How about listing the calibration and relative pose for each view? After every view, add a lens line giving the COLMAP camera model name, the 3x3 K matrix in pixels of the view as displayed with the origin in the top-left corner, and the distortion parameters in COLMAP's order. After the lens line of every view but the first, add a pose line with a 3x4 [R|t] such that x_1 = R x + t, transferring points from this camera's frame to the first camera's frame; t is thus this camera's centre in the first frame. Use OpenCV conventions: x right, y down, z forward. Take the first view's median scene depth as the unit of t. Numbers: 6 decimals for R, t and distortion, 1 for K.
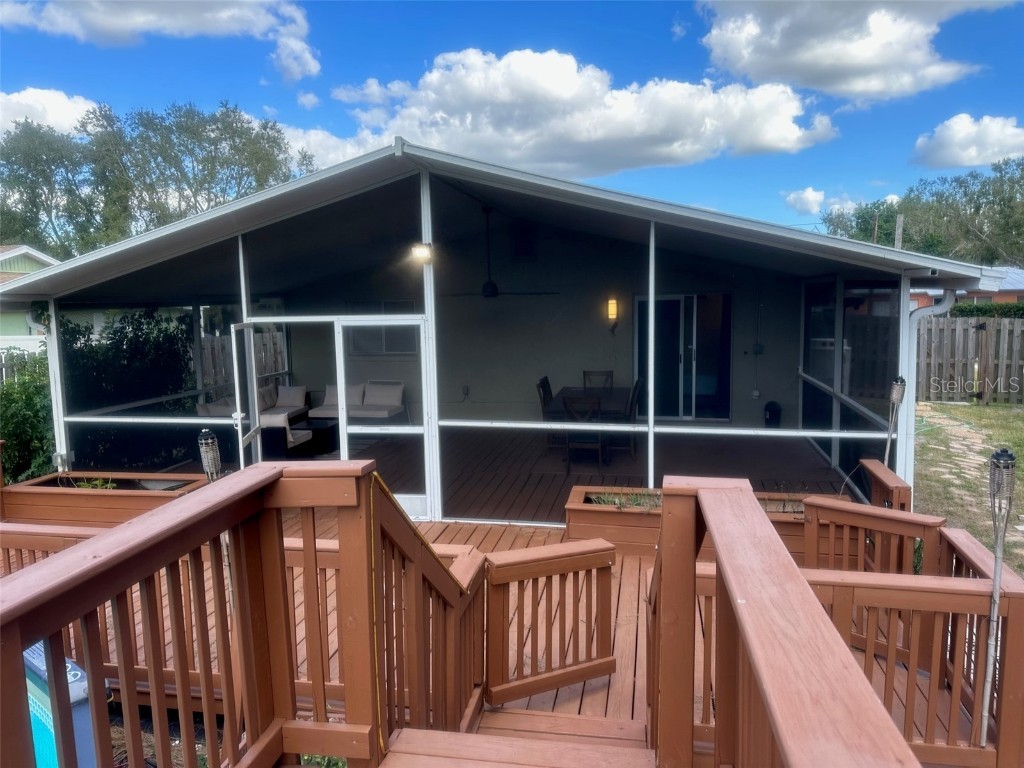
lens RADIAL K [[737.1, 0, 483.2], [0, 737.1, 390.3], [0, 0, 1]] dist [0.030091, -0.050656]
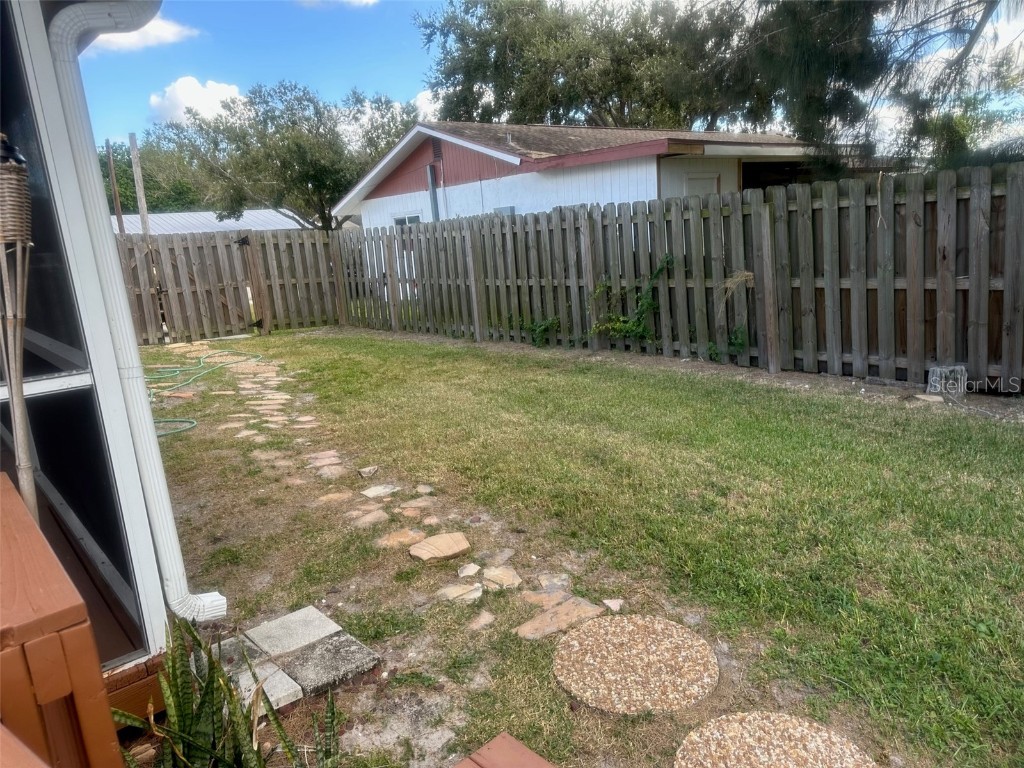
lens RADIAL K [[737.1, 0, 483.2], [0, 737.1, 390.3], [0, 0, 1]] dist [0.030091, -0.050656]
pose [[0.617692, -0.192126, 0.762591, 0.212833], [0.166185, 0.979689, 0.112212, 0.033197], [-0.768661, 0.057419, 0.637074, 0.335005]]
